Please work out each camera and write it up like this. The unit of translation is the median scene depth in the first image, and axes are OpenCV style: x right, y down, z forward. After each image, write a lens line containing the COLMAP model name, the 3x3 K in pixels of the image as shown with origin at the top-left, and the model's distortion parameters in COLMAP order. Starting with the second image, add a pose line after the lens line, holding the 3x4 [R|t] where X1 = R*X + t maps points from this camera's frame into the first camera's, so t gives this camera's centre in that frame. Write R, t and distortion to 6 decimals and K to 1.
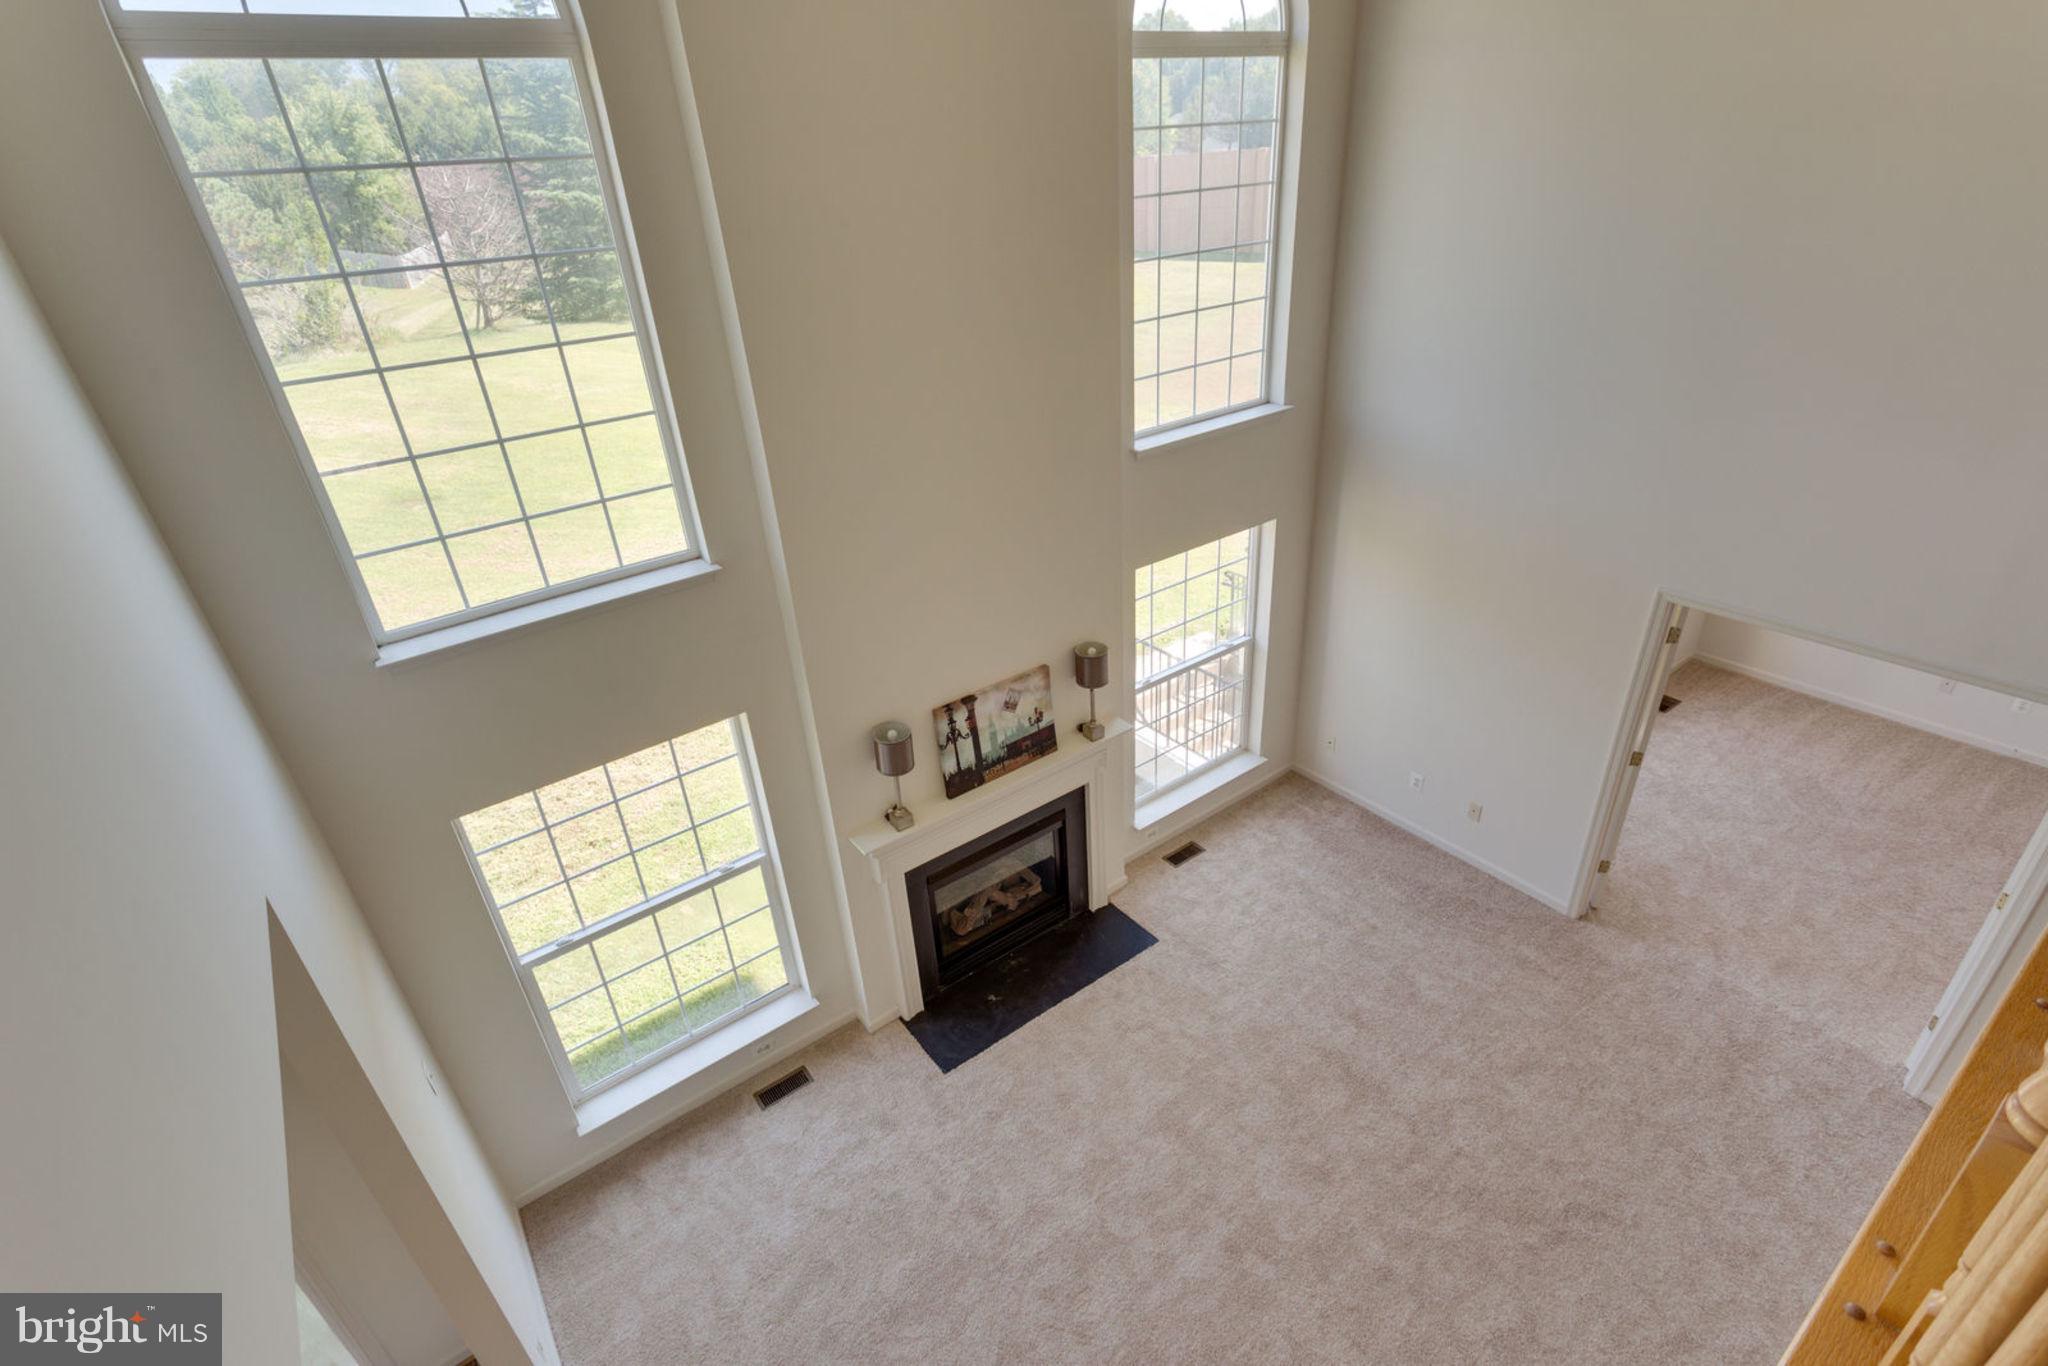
lens RADIAL K [[993.3, 0, 1036.4], [0, 993.3, 672.1], [0, 0, 1]] dist [0.009725, -0.000253]
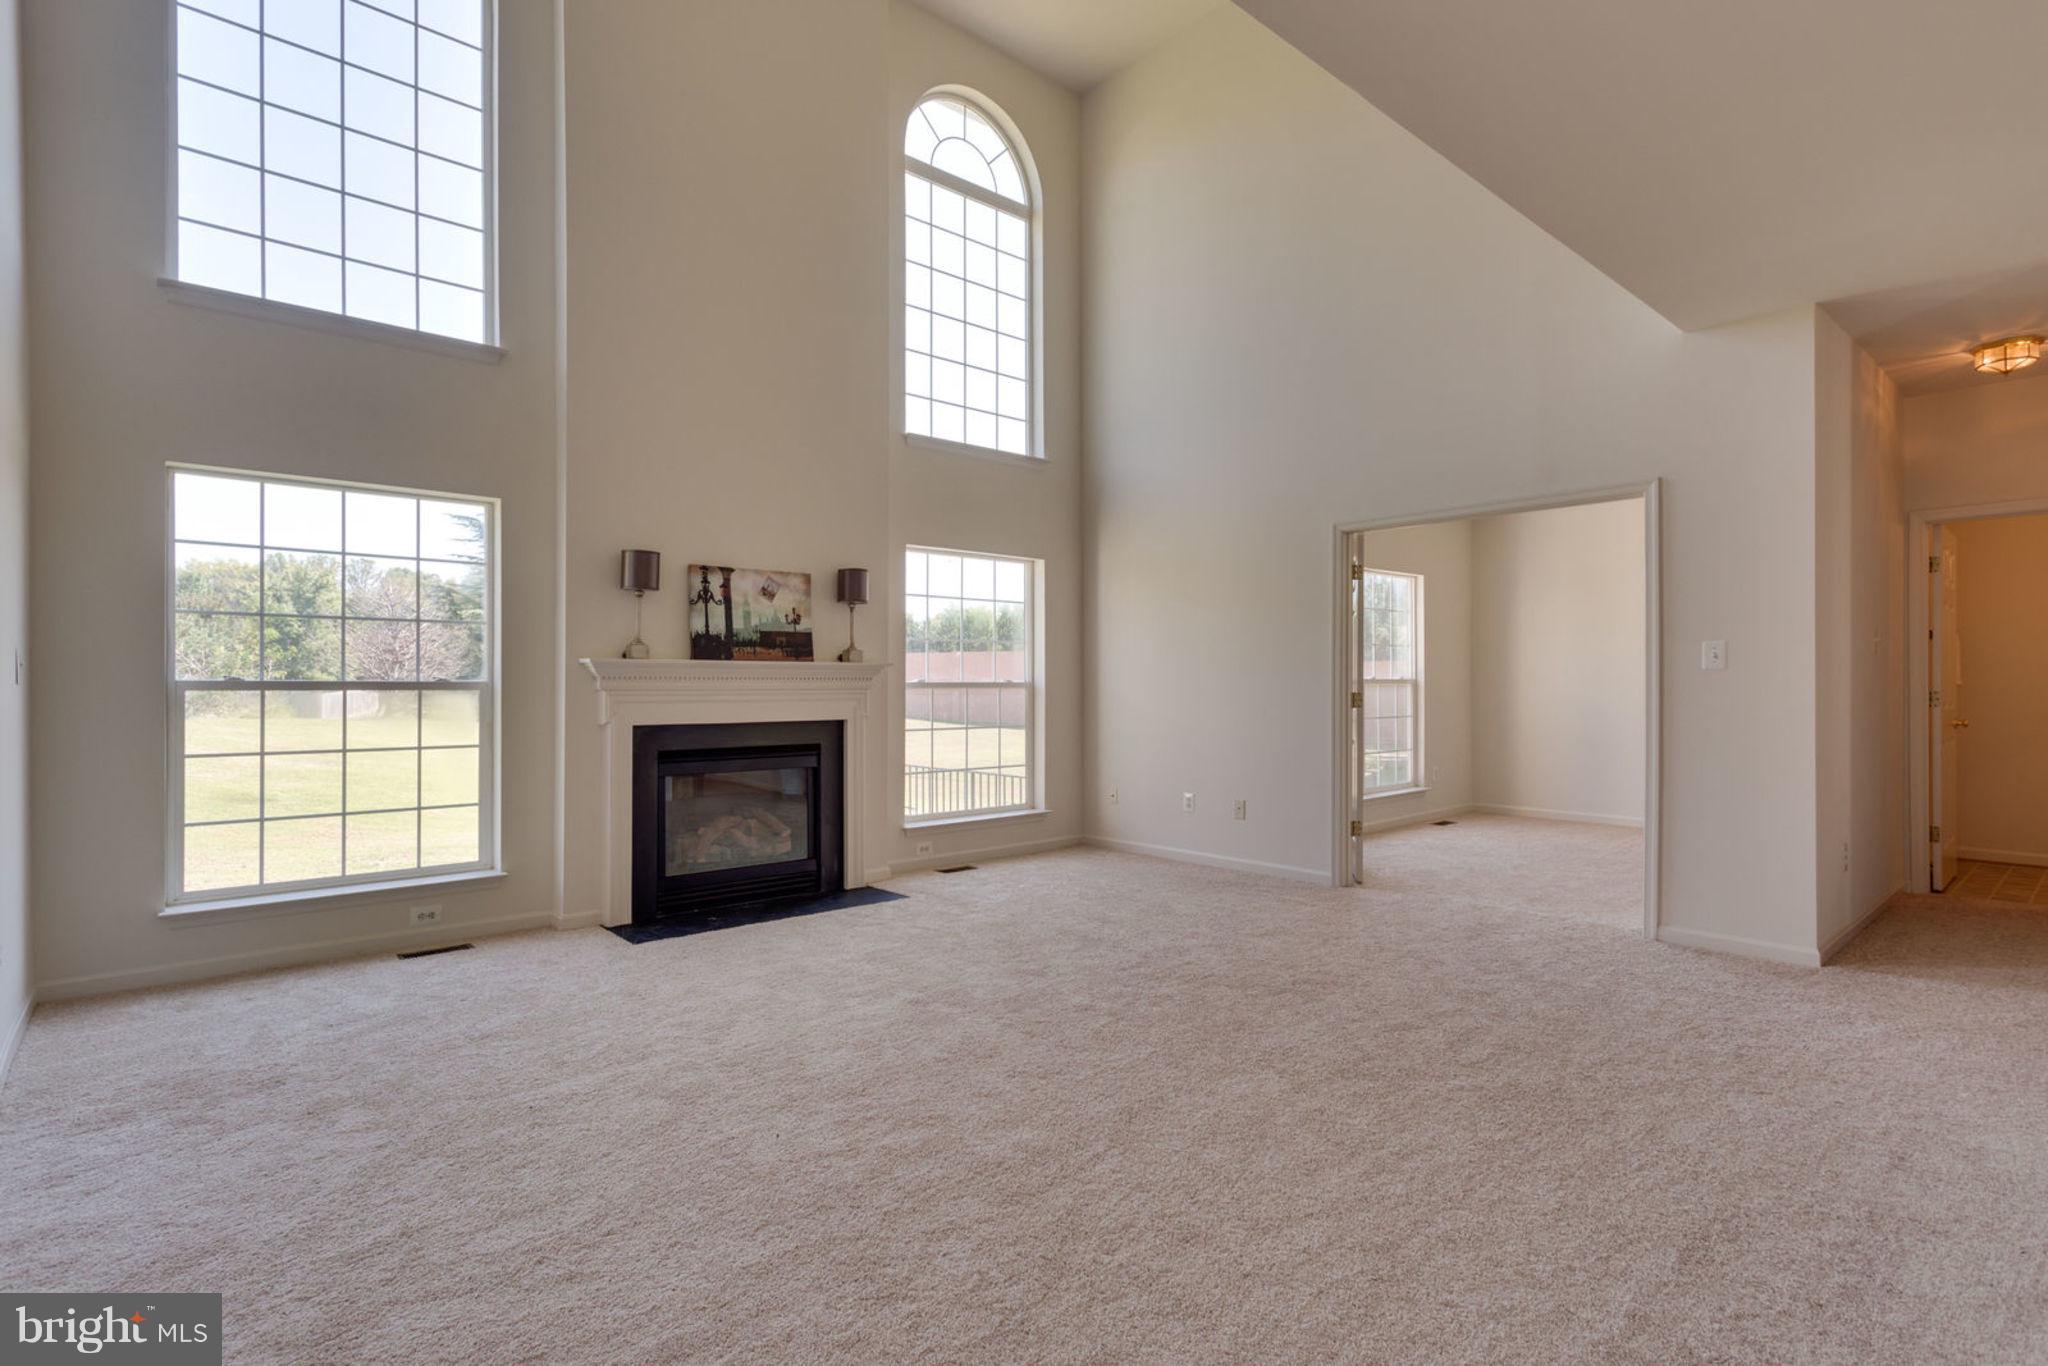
lens RADIAL K [[993.3, 0, 1038.6], [0, 993.3, 683.7], [0, 0, 1]] dist [0.009725, -0.000253]
pose [[0.996254, 0.048953, 0.071279, 0.193628], [-0.006887, 0.866622, -0.498917, 0.653359], [-0.086195, 0.496558, 0.863713, 0.100748]]
